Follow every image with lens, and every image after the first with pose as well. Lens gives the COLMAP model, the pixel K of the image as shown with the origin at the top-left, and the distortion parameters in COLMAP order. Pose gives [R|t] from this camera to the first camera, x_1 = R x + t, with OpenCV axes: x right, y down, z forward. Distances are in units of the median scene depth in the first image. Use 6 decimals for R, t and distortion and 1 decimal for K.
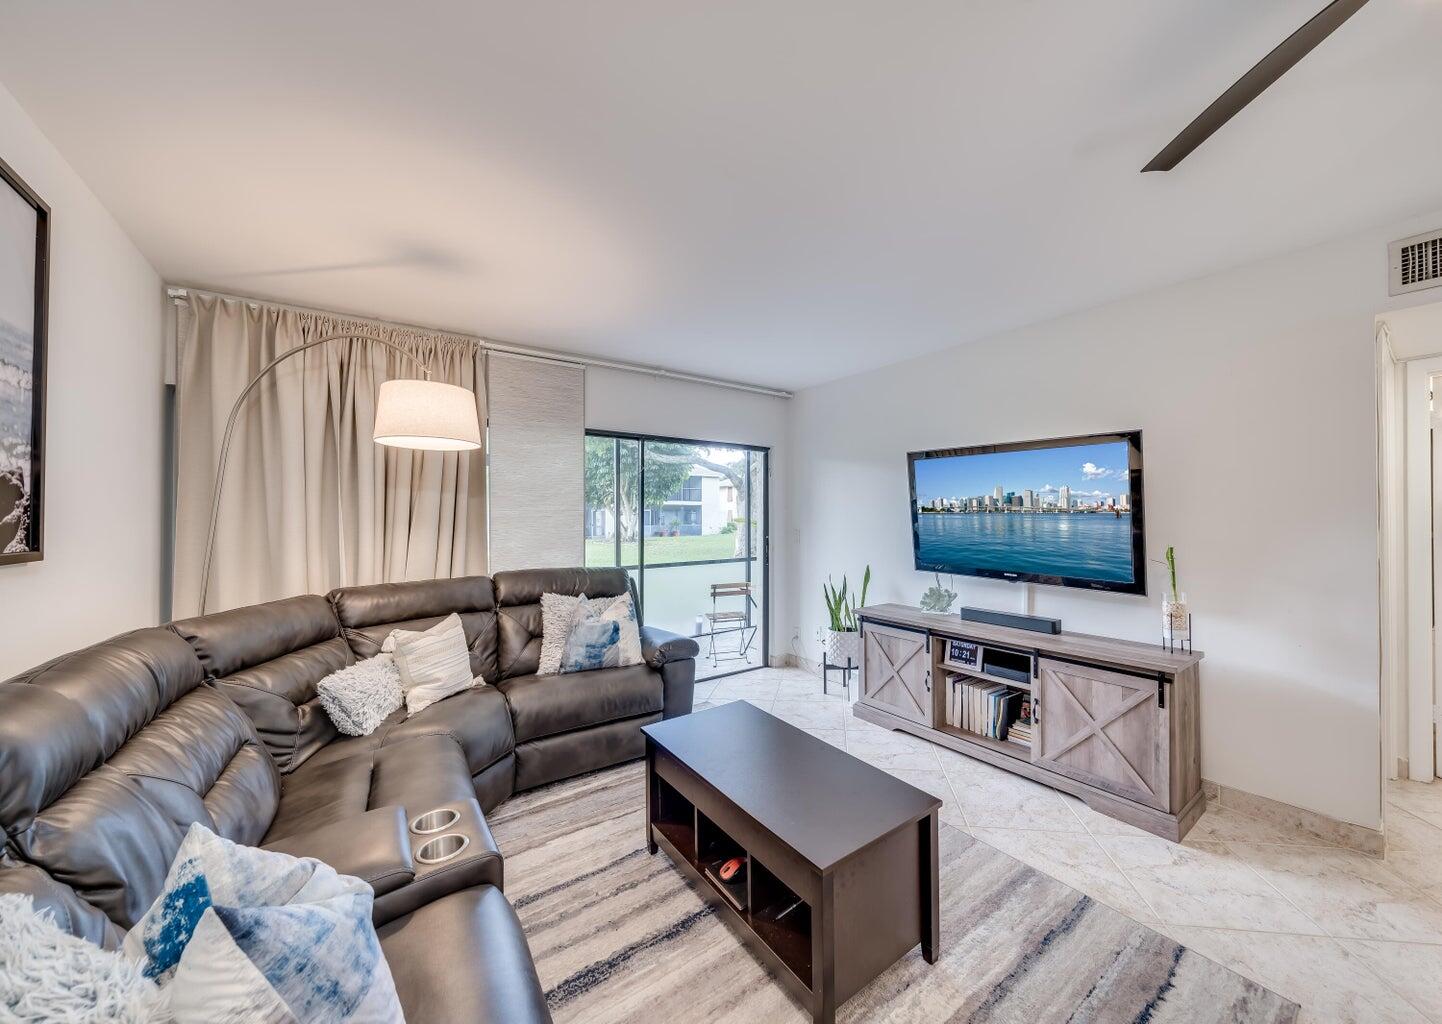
lens RADIAL K [[527.1, 0, 751.4], [0, 527.1, 515.8], [0, 0, 1]] dist [-0.000817, -0.000144]
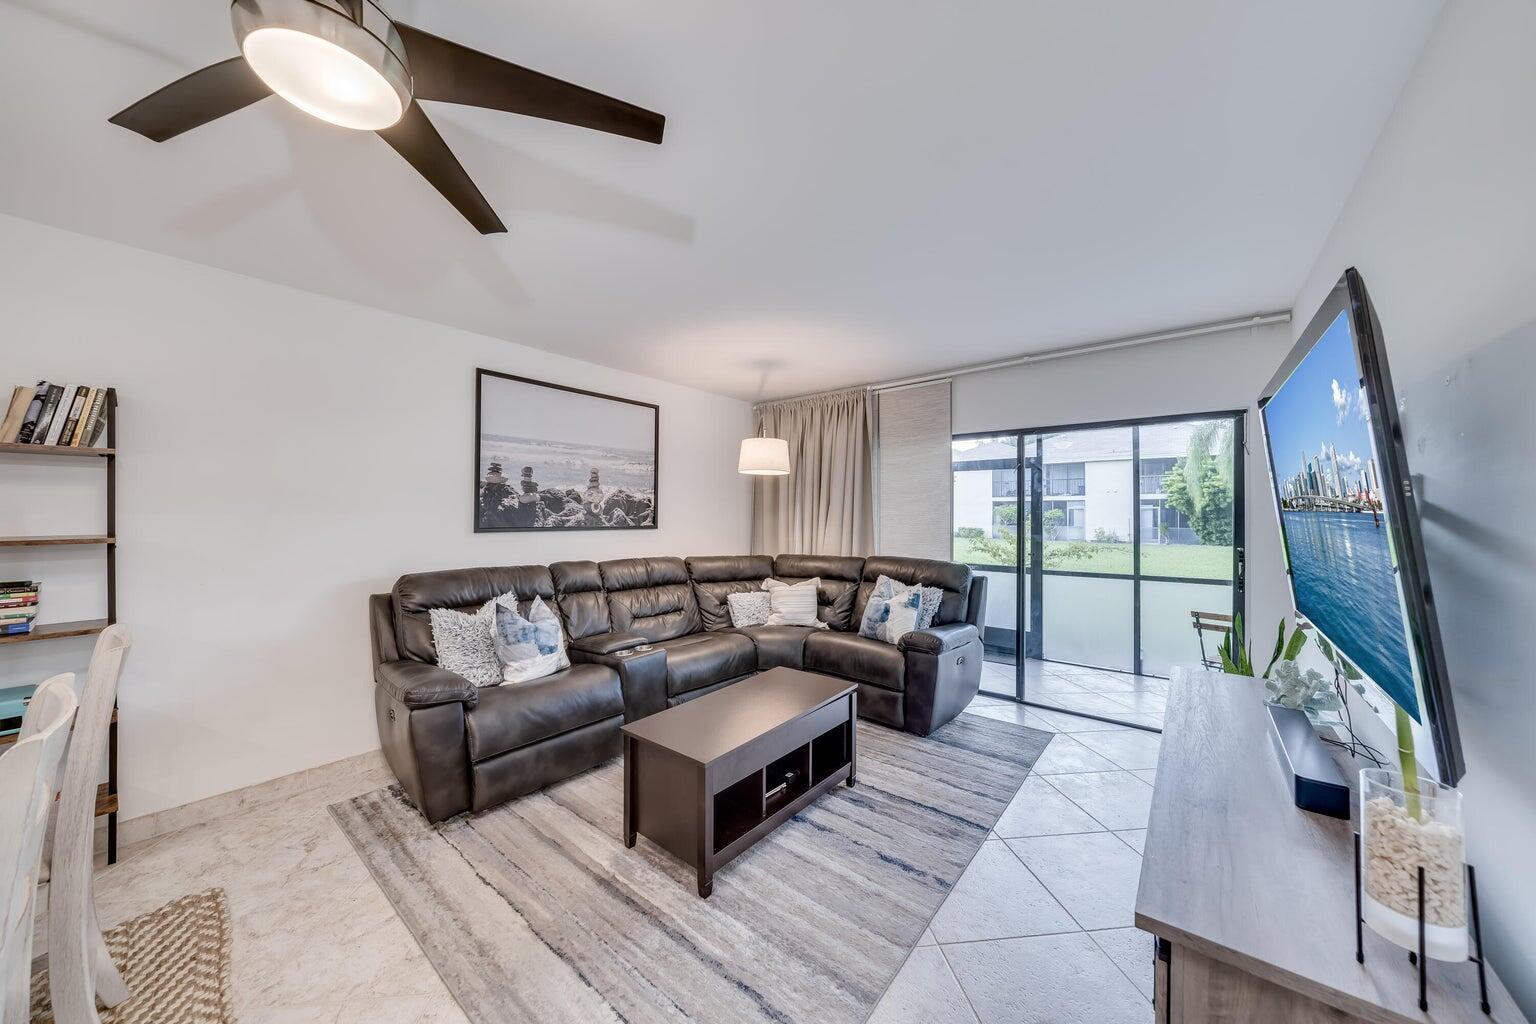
lens RADIAL K [[527.1, 0, 768.0], [0, 527.1, 512.0], [0, 0, 1]] dist [-0.005653, -0.000142]
pose [[0.243702, -0.000739, -0.969850, 0.897171], [-0.003027, 0.999994, -0.001523, -0.003351], [0.969845, 0.003307, 0.243698, 0.494208]]
